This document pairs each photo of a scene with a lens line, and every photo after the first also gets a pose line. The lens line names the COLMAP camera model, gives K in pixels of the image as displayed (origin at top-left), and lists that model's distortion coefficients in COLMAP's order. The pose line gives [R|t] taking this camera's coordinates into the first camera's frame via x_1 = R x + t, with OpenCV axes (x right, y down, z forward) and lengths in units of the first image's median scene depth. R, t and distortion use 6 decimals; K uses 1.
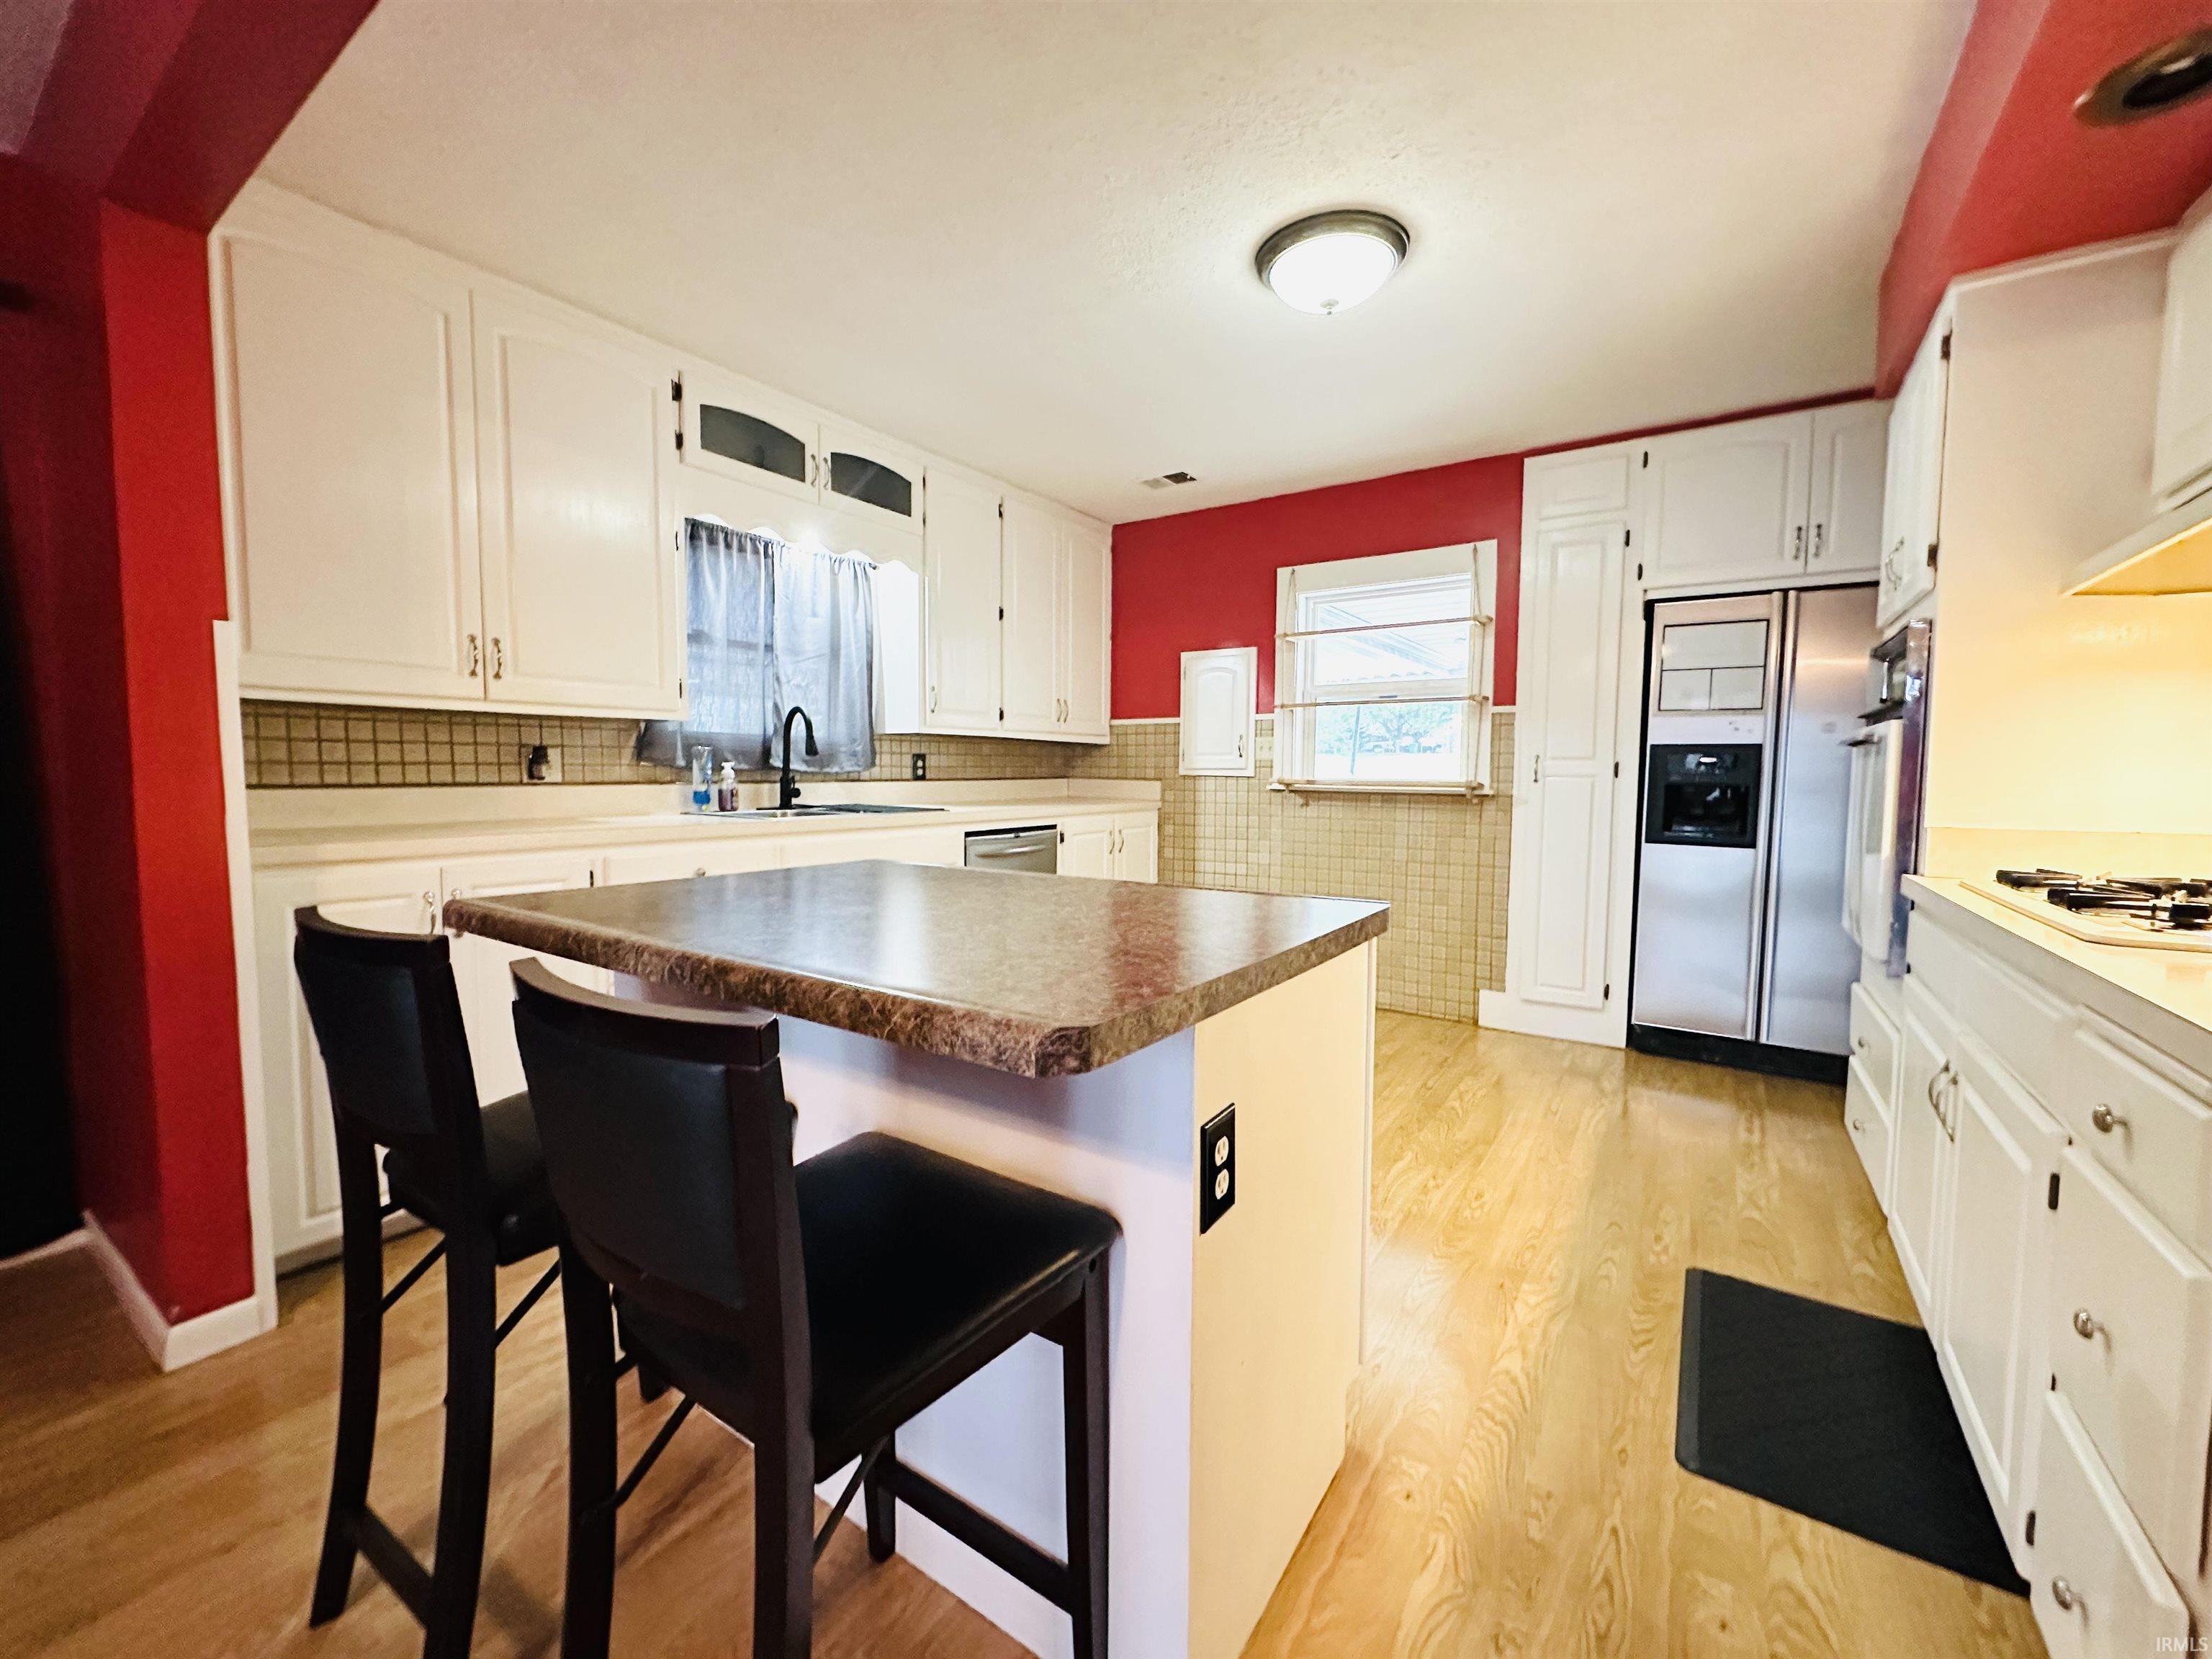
lens RADIAL K [[877.5, 0, 1104.0], [0, 877.5, 829.0], [0, 0, 1]] dist [-0.006083, 0.000485]
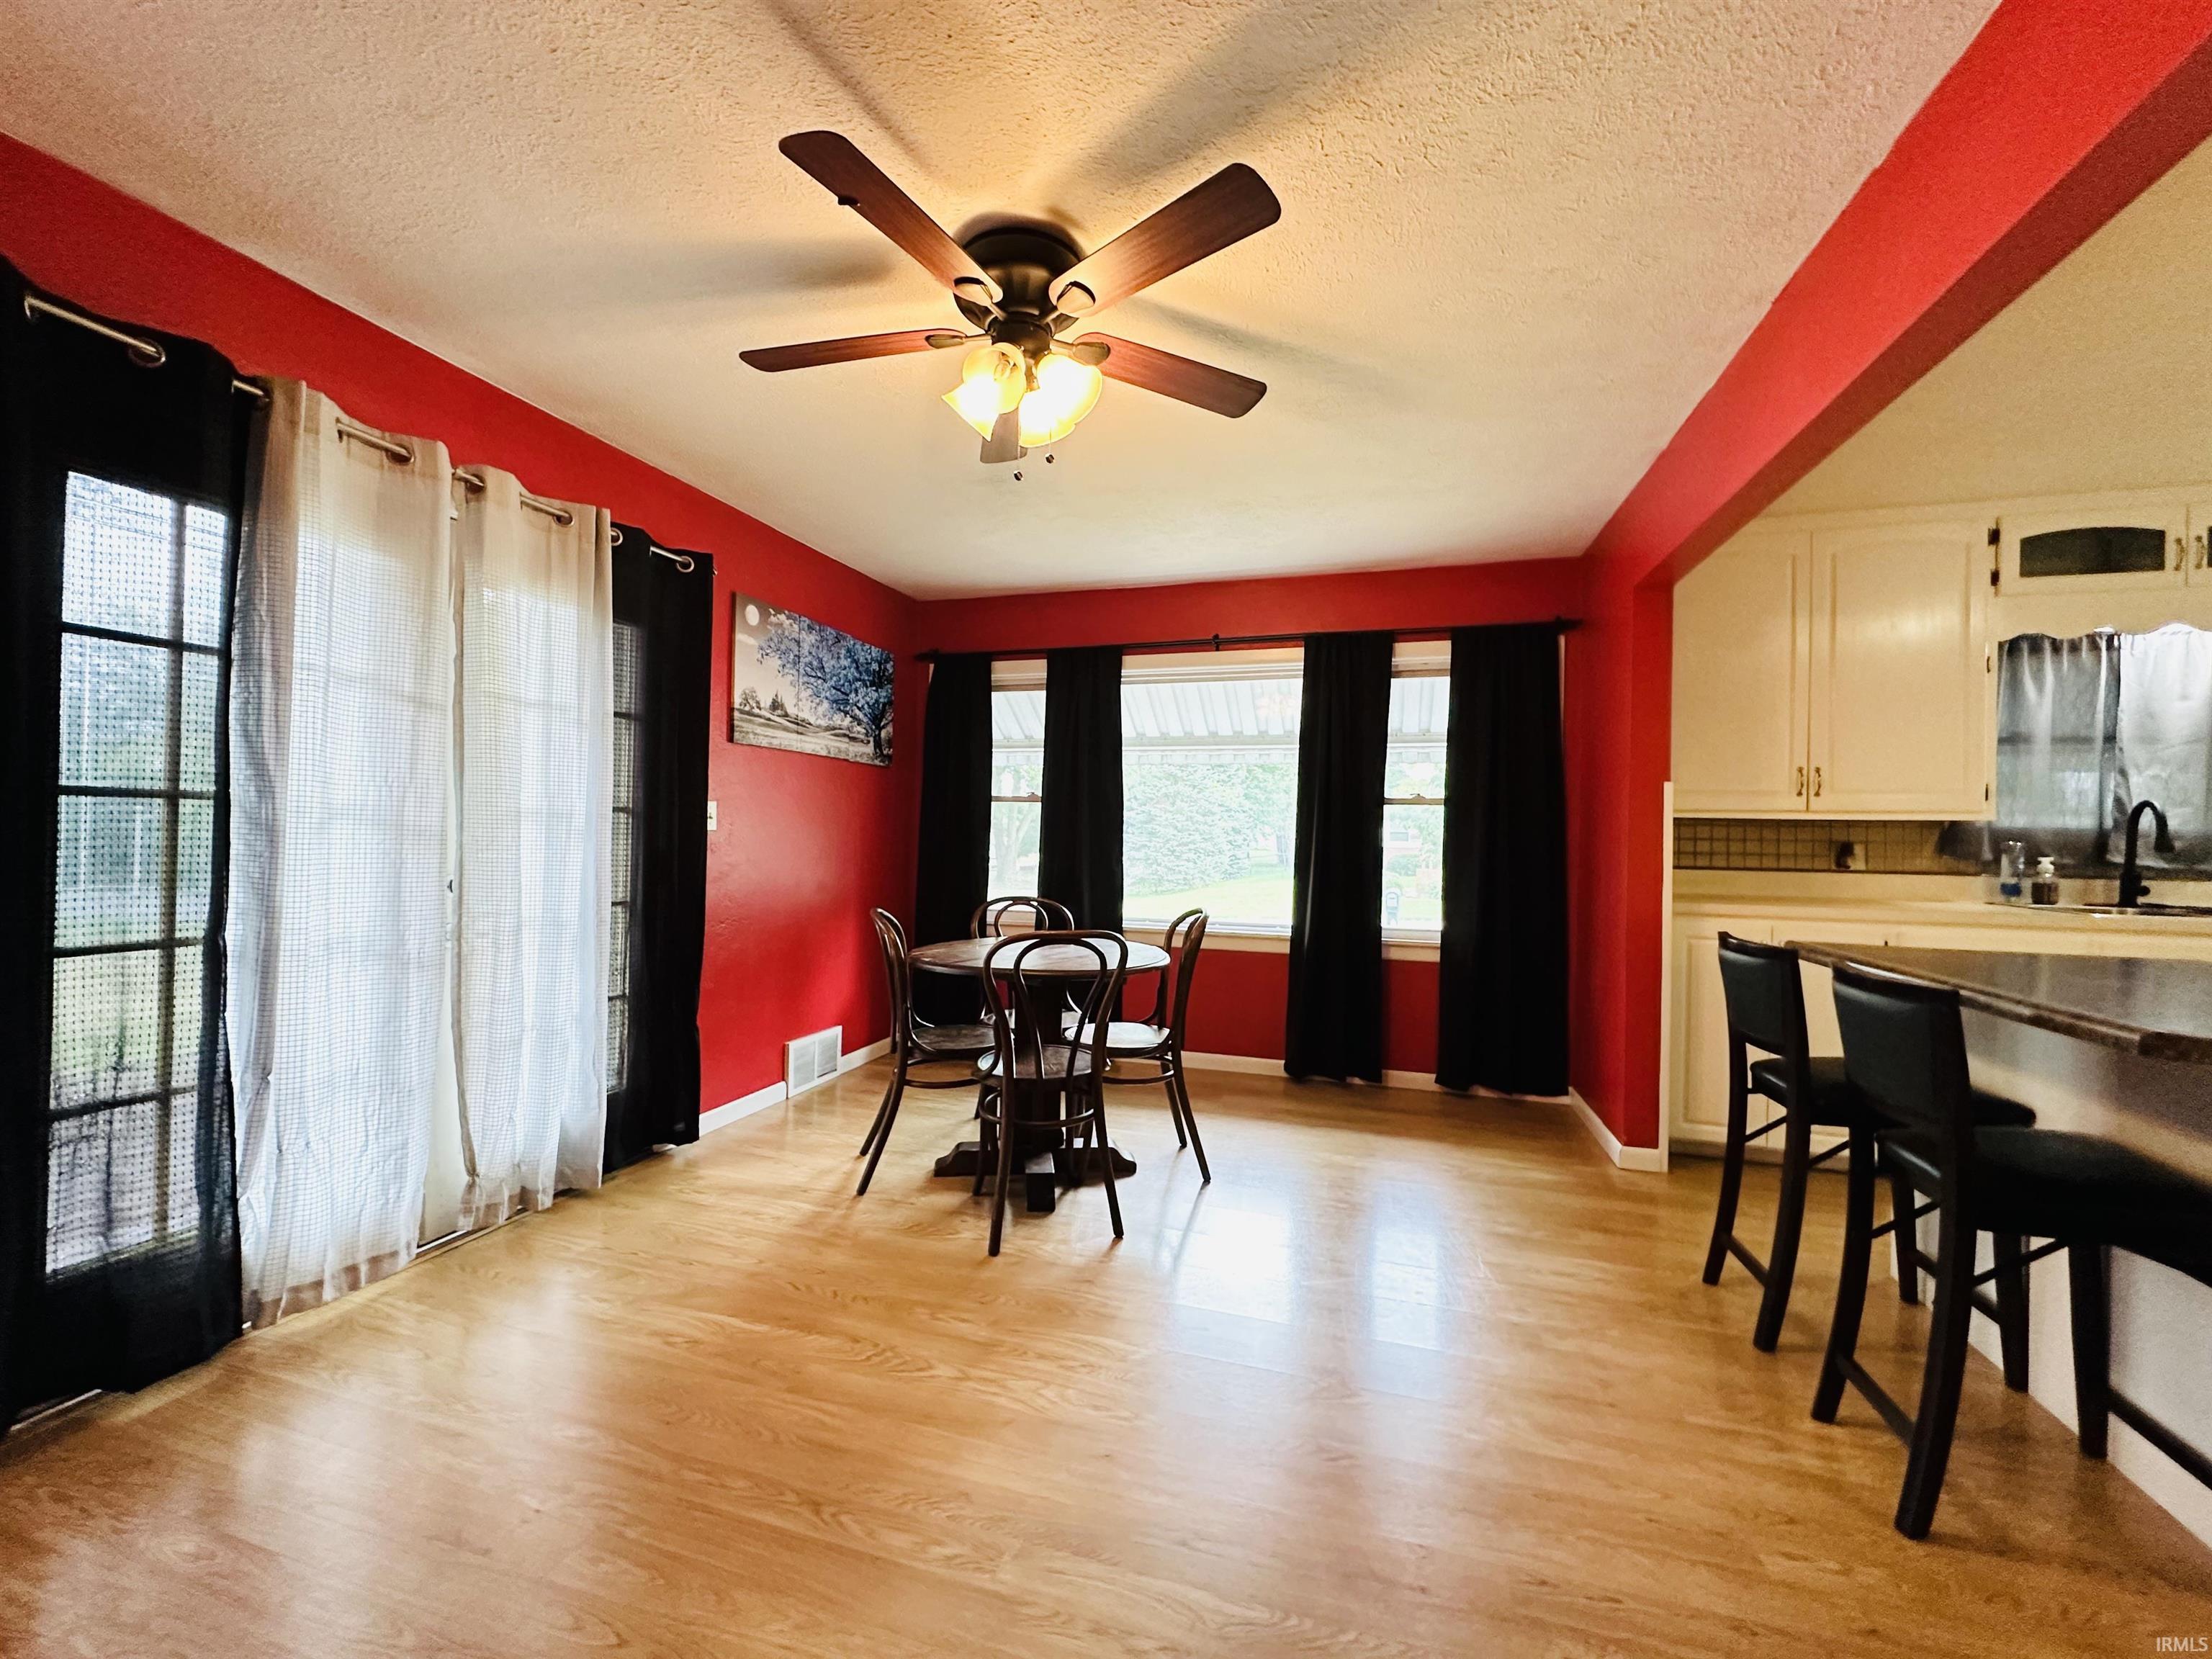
lens RADIAL K [[877.5, 0, 1104.0], [0, 877.5, 829.0], [0, 0, 1]] dist [-0.006083, 0.000485]
pose [[0.295438, -0.002732, -0.955358, 0.232176], [-0.078389, 0.996555, -0.027091, 0.005933], [0.952141, 0.082894, 0.294206, -0.374867]]
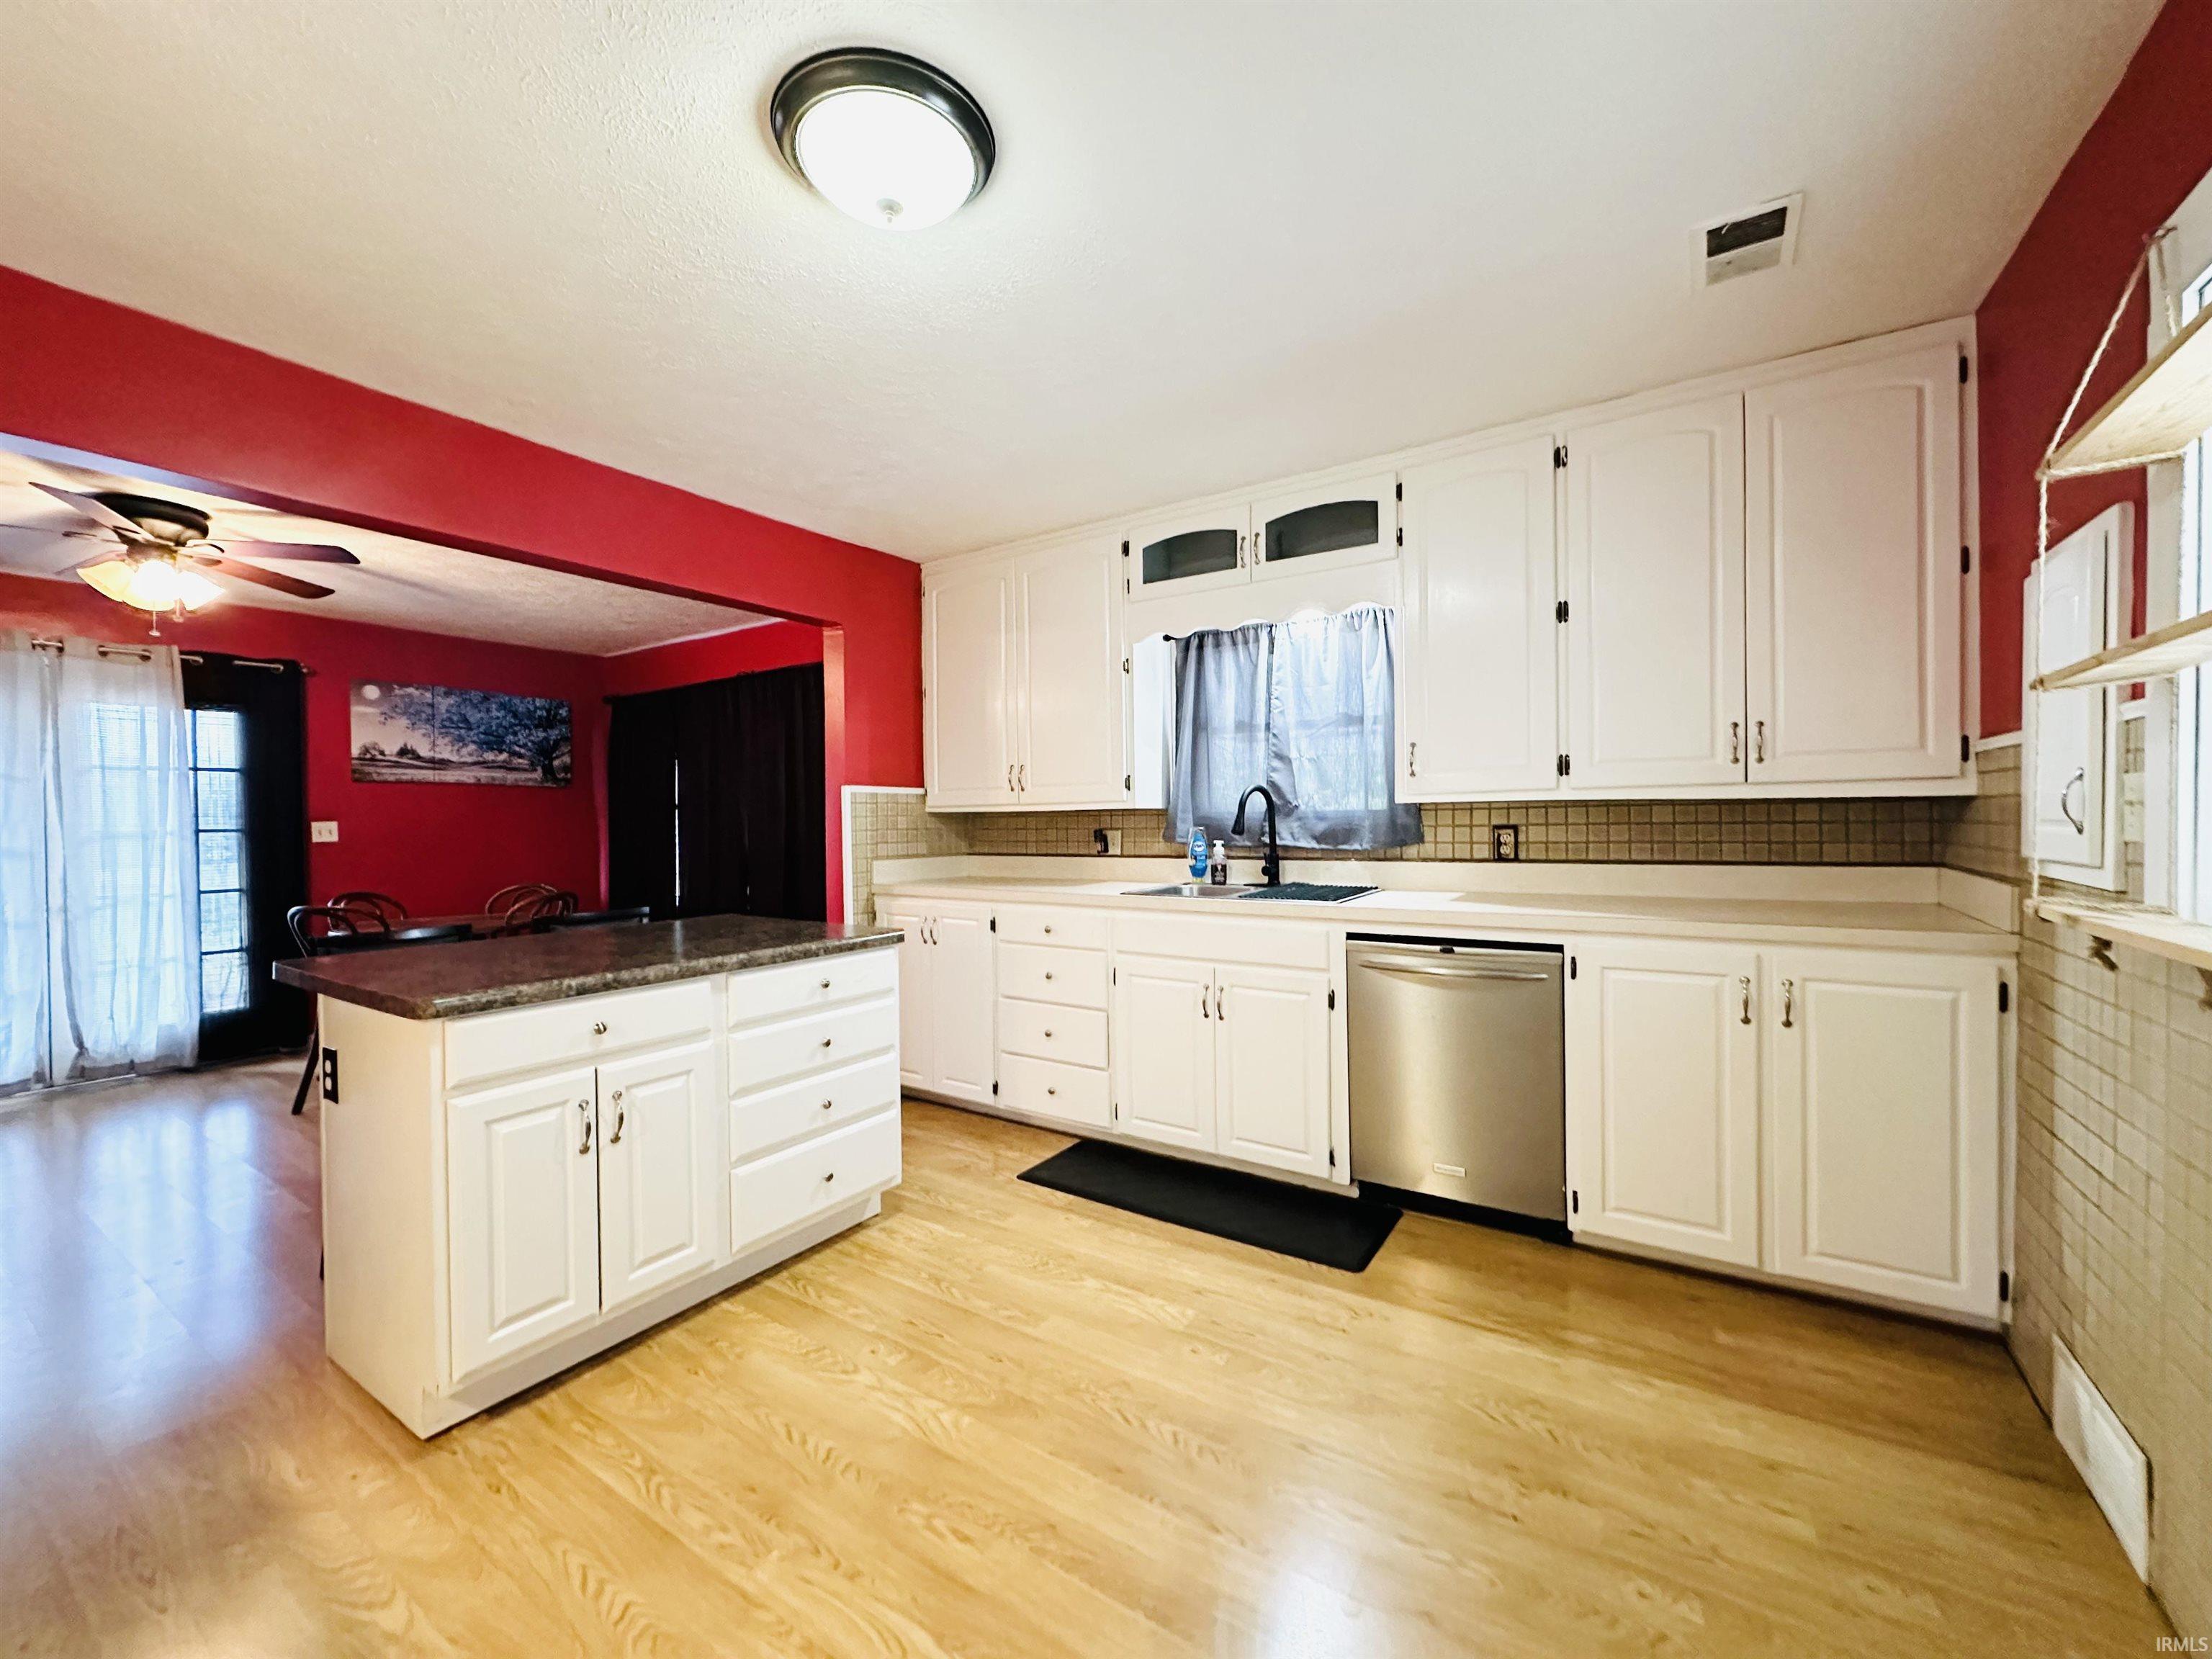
lens RADIAL K [[880.2, 0, 1101.7], [0, 880.2, 826.0], [0, 0, 1]] dist [0.002389, 0.000207]
pose [[0.017737, 0.003415, -0.999837, 0.697565], [-0.053733, 0.998552, 0.002457, -0.091386], [0.998398, 0.053680, 0.017894, 0.859477]]
